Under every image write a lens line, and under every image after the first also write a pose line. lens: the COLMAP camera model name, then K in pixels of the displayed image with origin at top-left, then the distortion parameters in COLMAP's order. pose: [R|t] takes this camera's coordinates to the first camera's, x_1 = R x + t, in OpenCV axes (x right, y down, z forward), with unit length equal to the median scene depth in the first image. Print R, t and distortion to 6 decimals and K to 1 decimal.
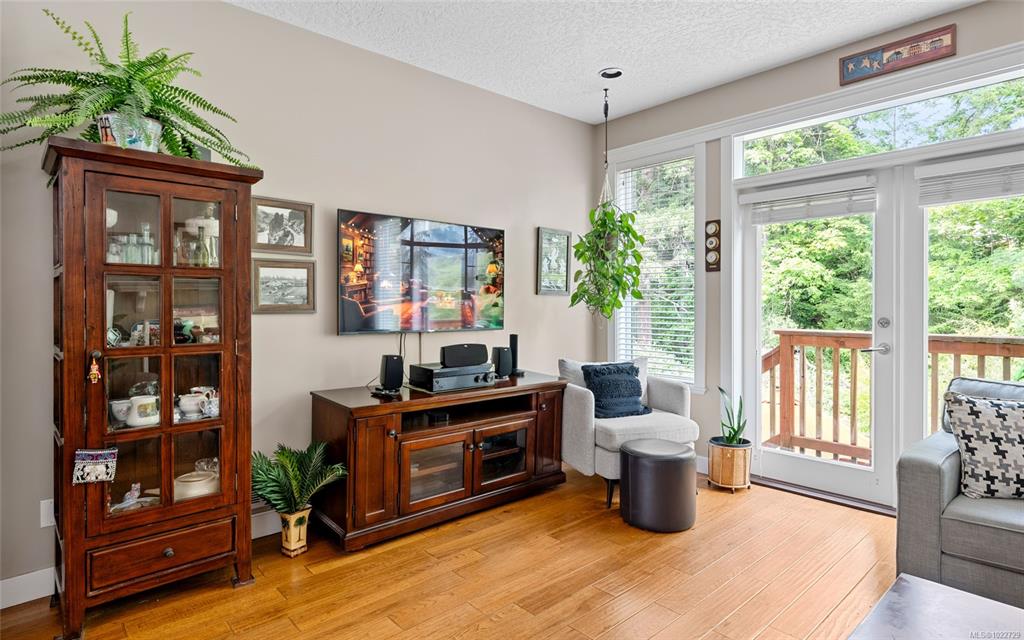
lens RADIAL K [[548.1, 0, 504.4], [0, 548.1, 309.5], [0, 0, 1]] dist [-0.003406, 0.000591]
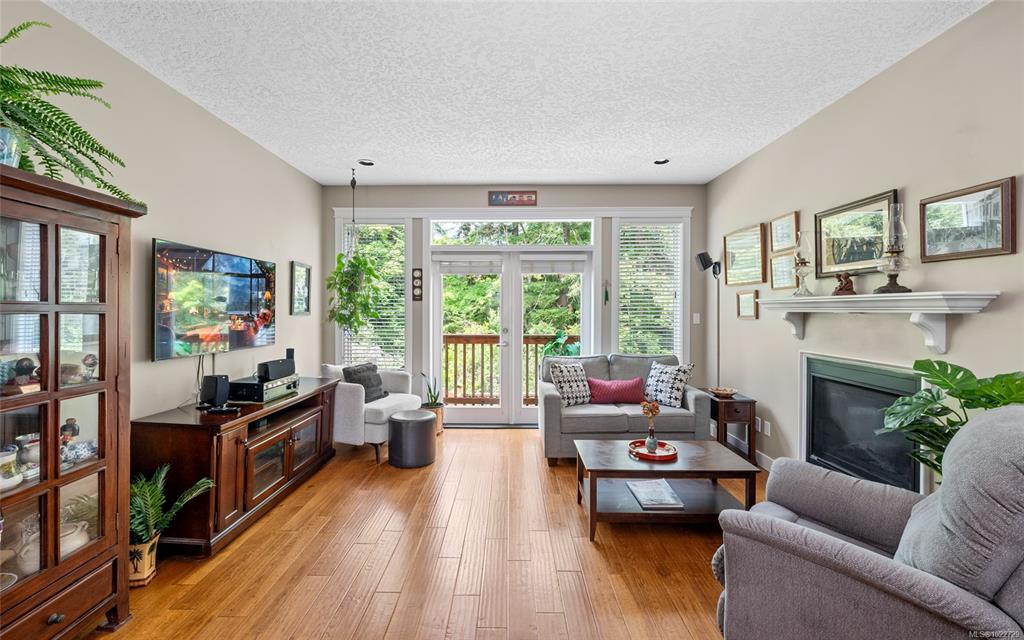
lens RADIAL K [[419.0, 0, 509.2], [0, 419.0, 311.2], [0, 0, 1]] dist [-0.003676, -0.000099]
pose [[0.668696, 0.000941, 0.743535, -0.413805], [0.002818, 0.999989, -0.003800, -0.039904], [-0.743531, 0.004637, 0.668686, -0.013566]]
